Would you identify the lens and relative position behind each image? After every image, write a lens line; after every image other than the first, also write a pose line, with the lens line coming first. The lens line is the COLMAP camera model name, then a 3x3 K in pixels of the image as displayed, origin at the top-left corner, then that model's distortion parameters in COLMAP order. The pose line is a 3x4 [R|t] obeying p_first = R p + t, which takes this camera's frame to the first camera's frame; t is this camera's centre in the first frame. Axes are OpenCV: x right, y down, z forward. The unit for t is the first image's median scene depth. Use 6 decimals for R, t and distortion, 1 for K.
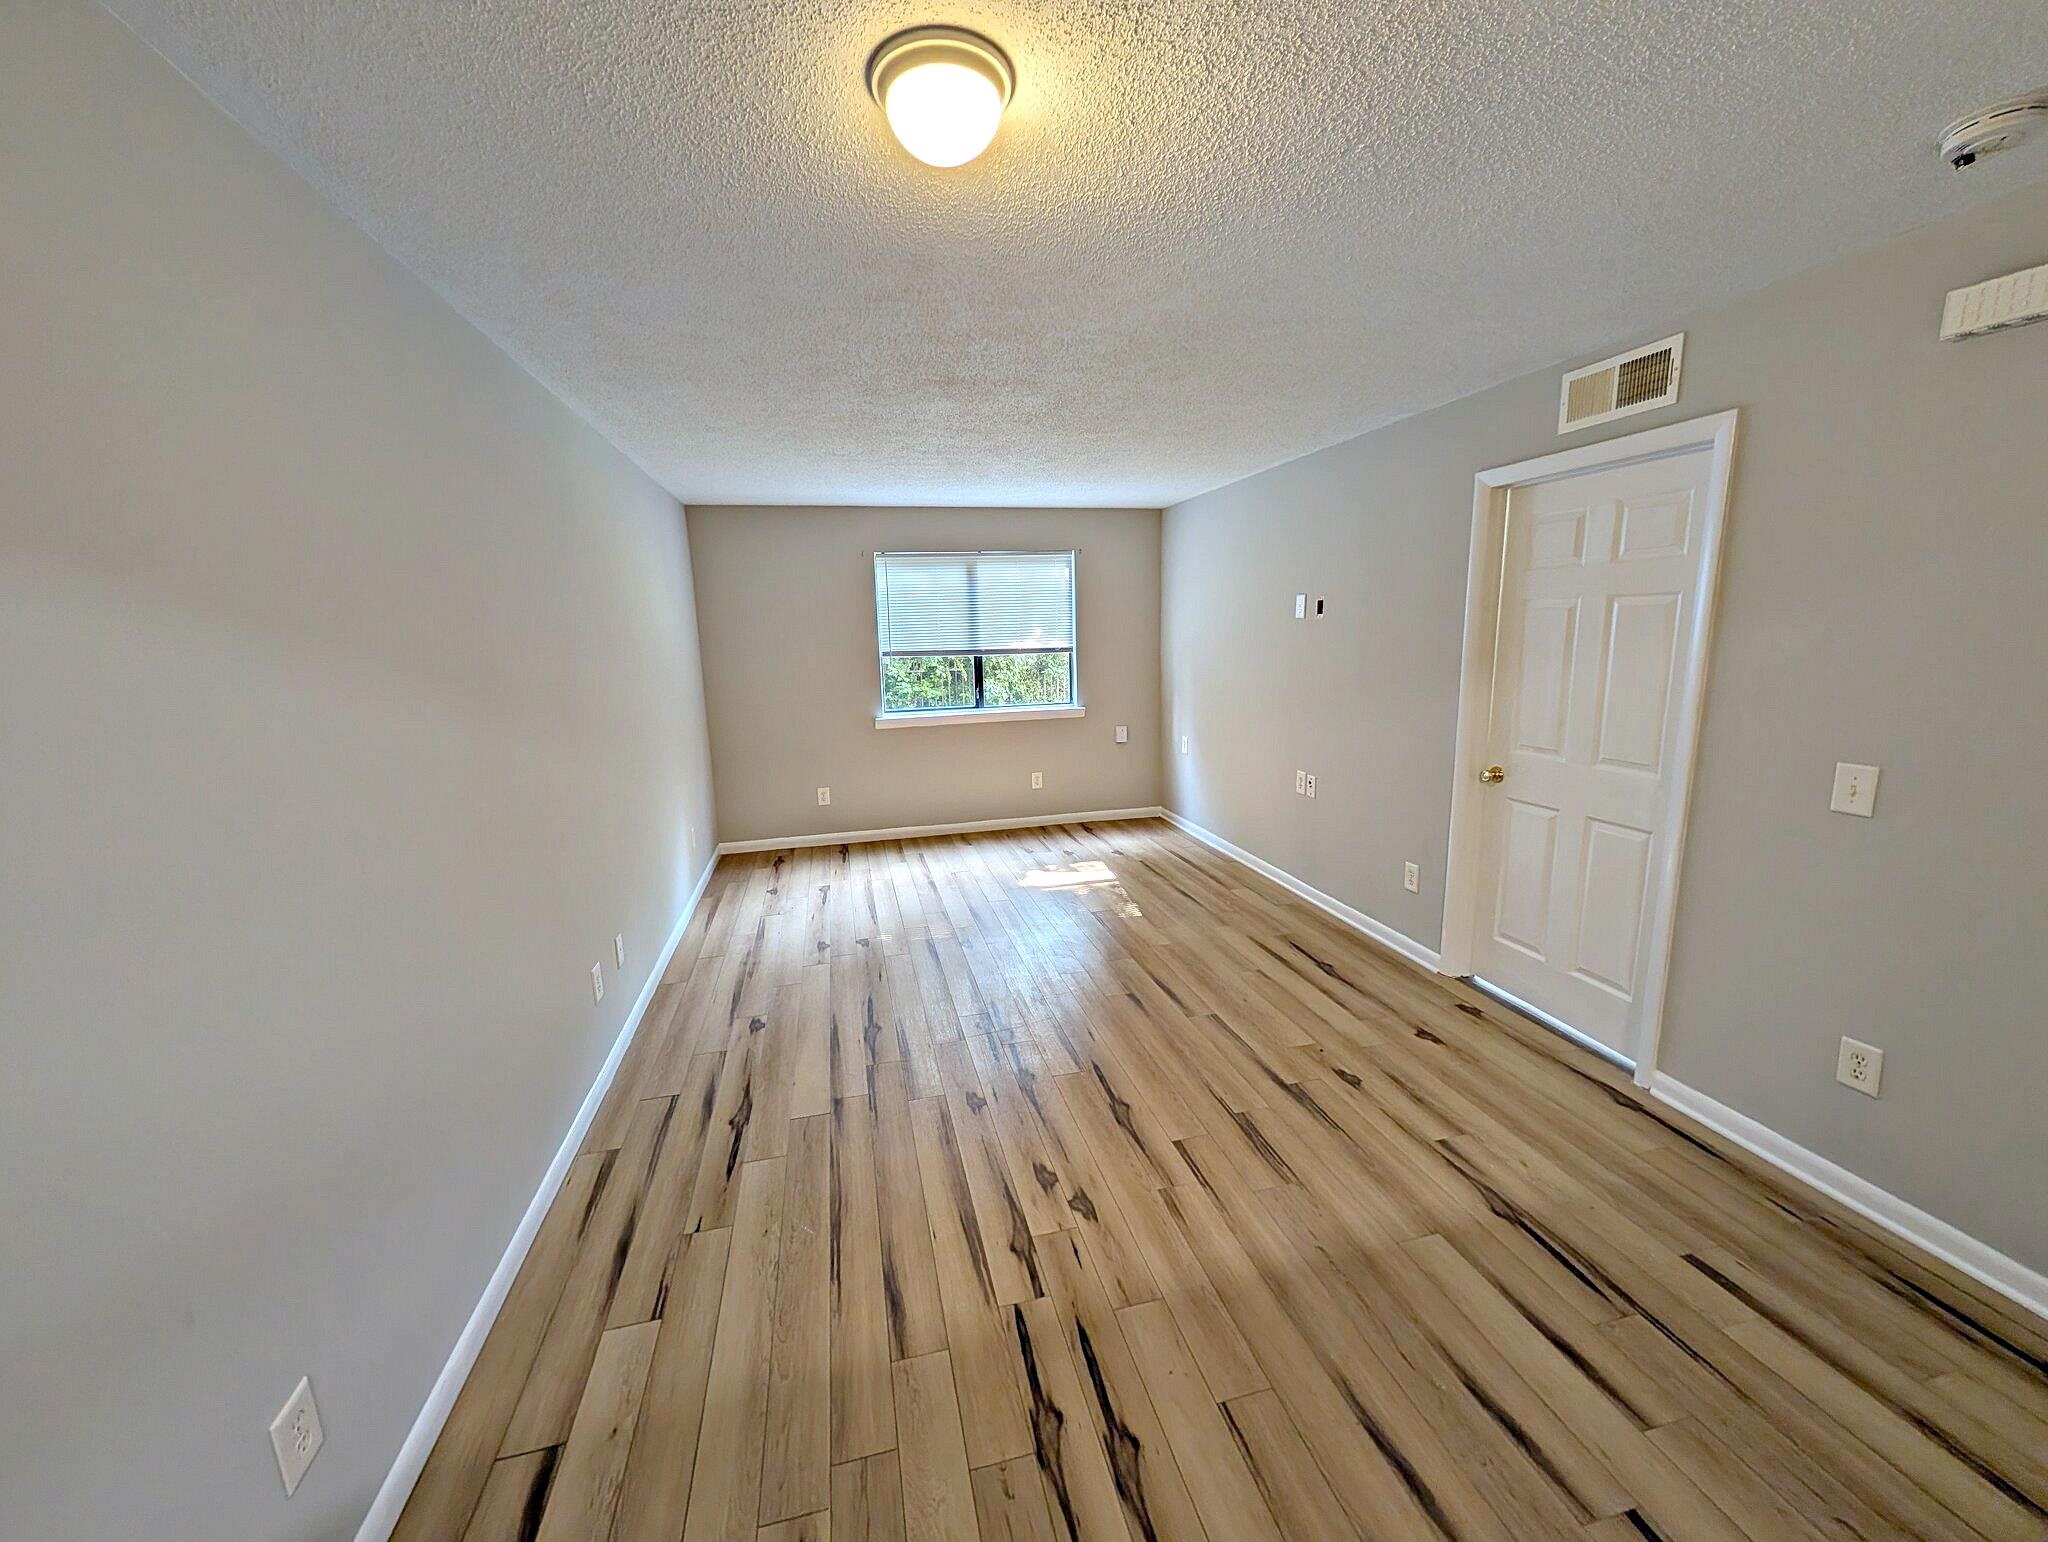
lens RADIAL K [[788.2, 0, 1022.9], [0, 788.2, 768.5], [0, 0, 1]] dist [-0.000779, -0.000108]
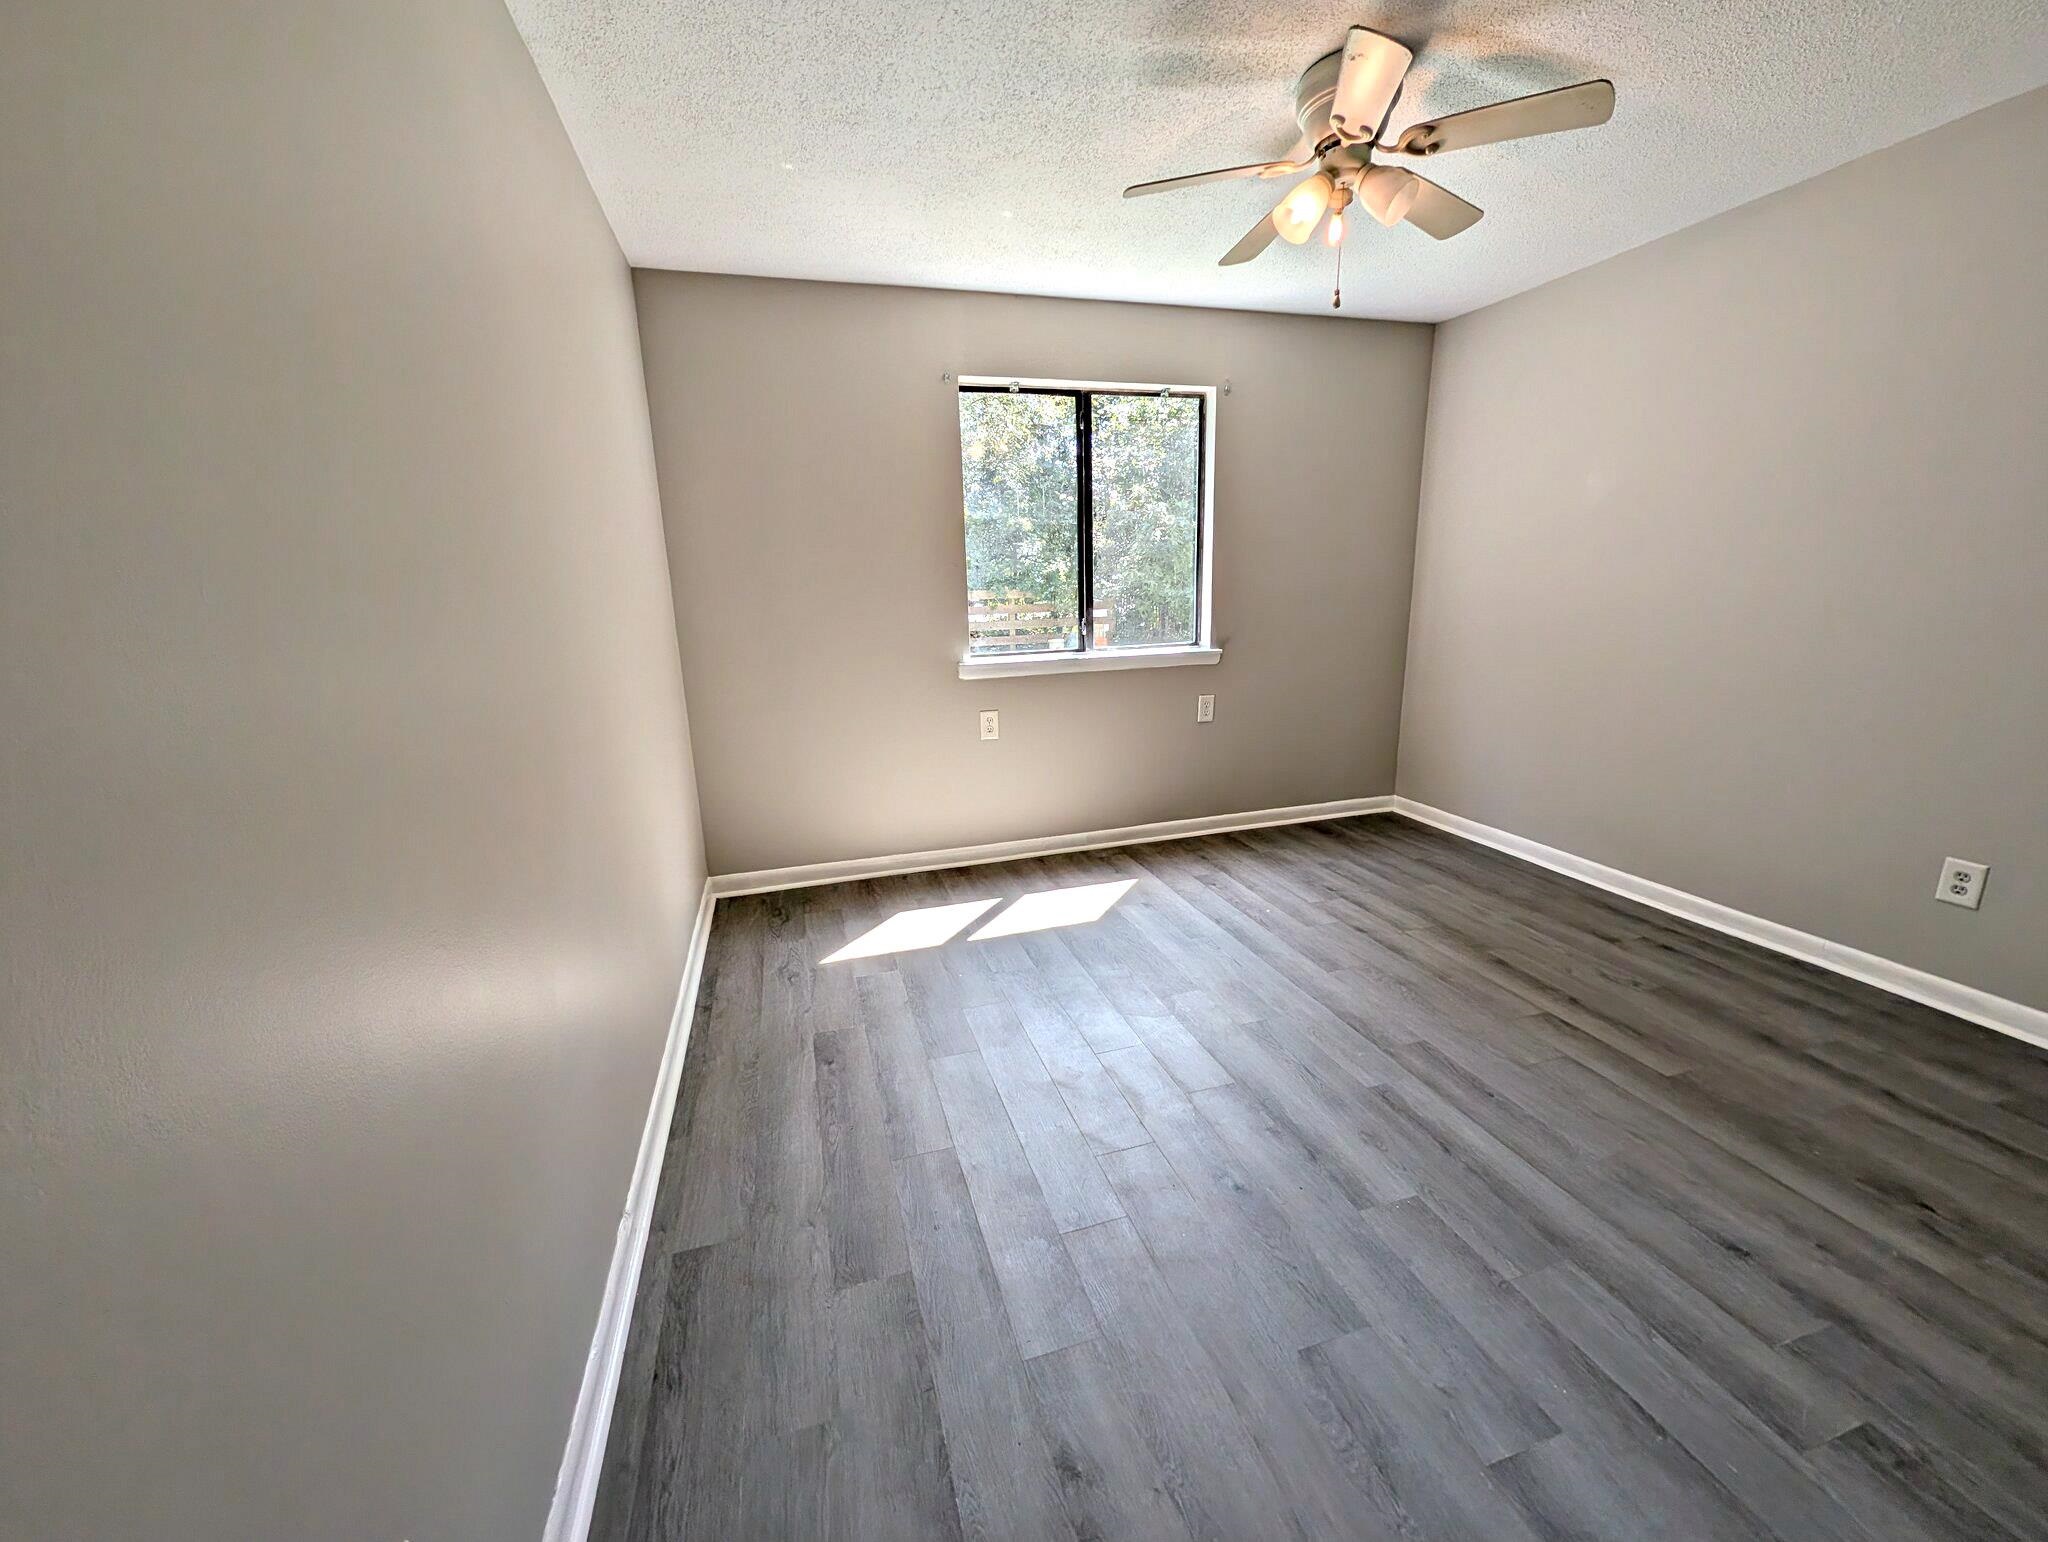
lens RADIAL K [[727.8, 0, 1030.5], [0, 727.8, 763.6], [0, 0, 1]] dist [-0.000140, -0.000014]
pose [[0.995716, -0.010678, 0.091846, -0.291824], [0.005147, 0.998170, 0.060250, -0.028485], [-0.092321, -0.059519, 0.993949, 0.648945]]
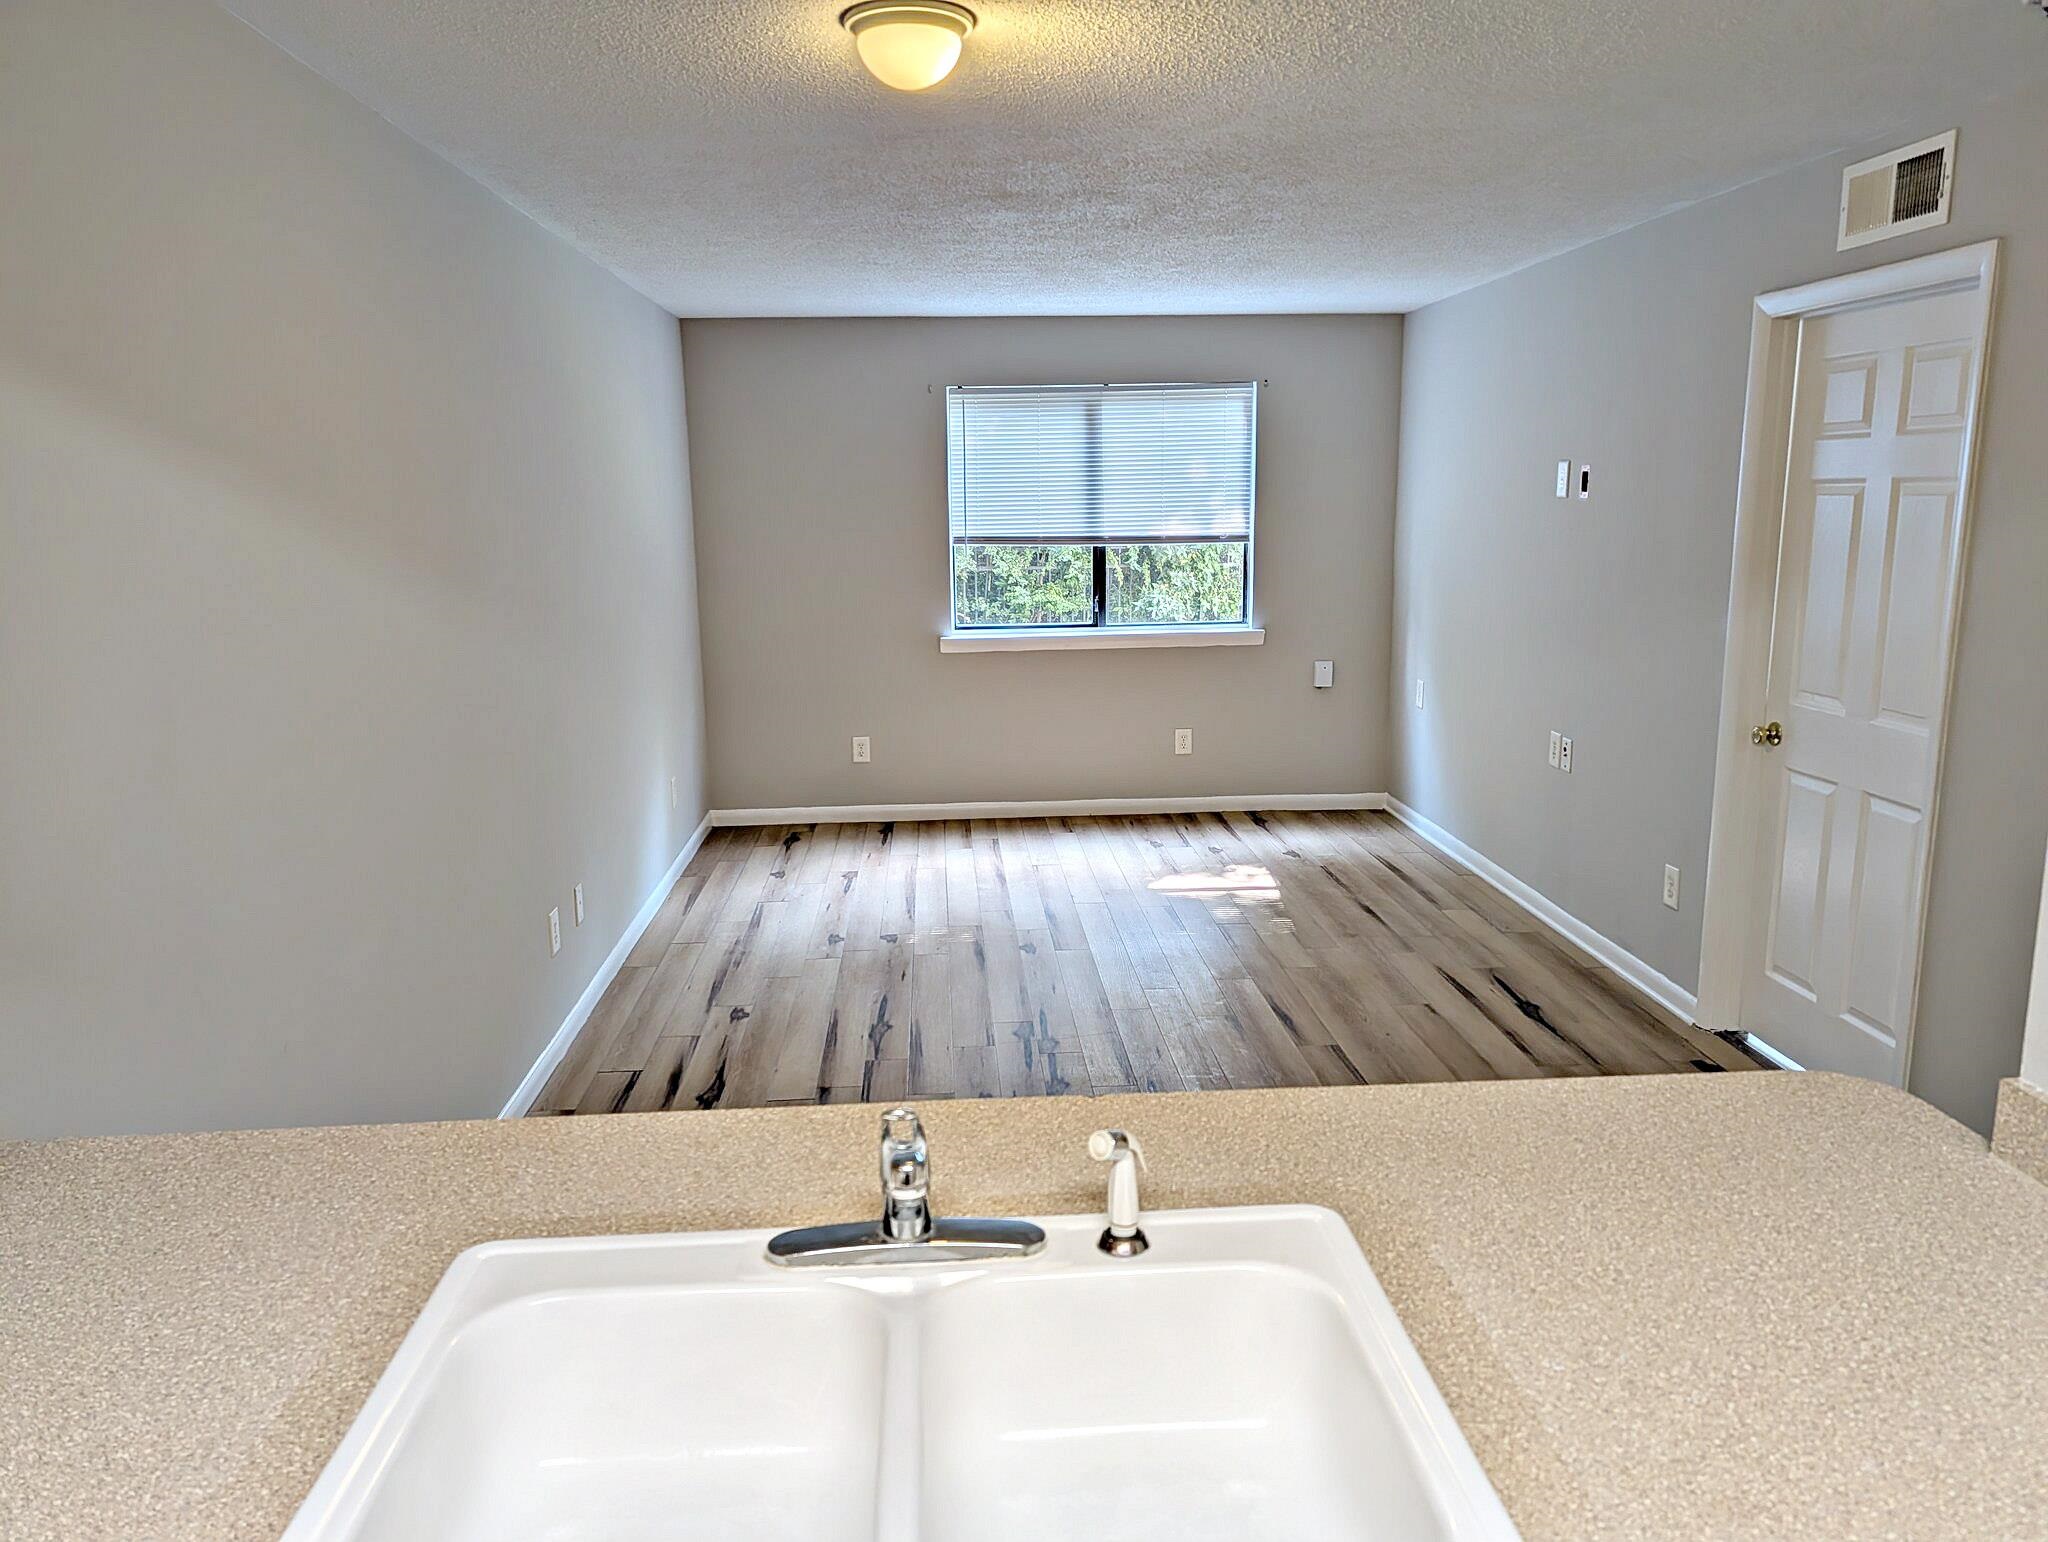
lens RADIAL K [[1473.8, 0, 1024.0], [0, 1473.8, 771.0], [0, 0, 1]] dist [0.030265, -0.030224]
pose [[0.984348, 0.047276, -0.169774, 0.155933], [-0.045278, 0.998852, 0.015624, 0.043965], [0.170318, -0.007692, 0.985359, -0.344030]]
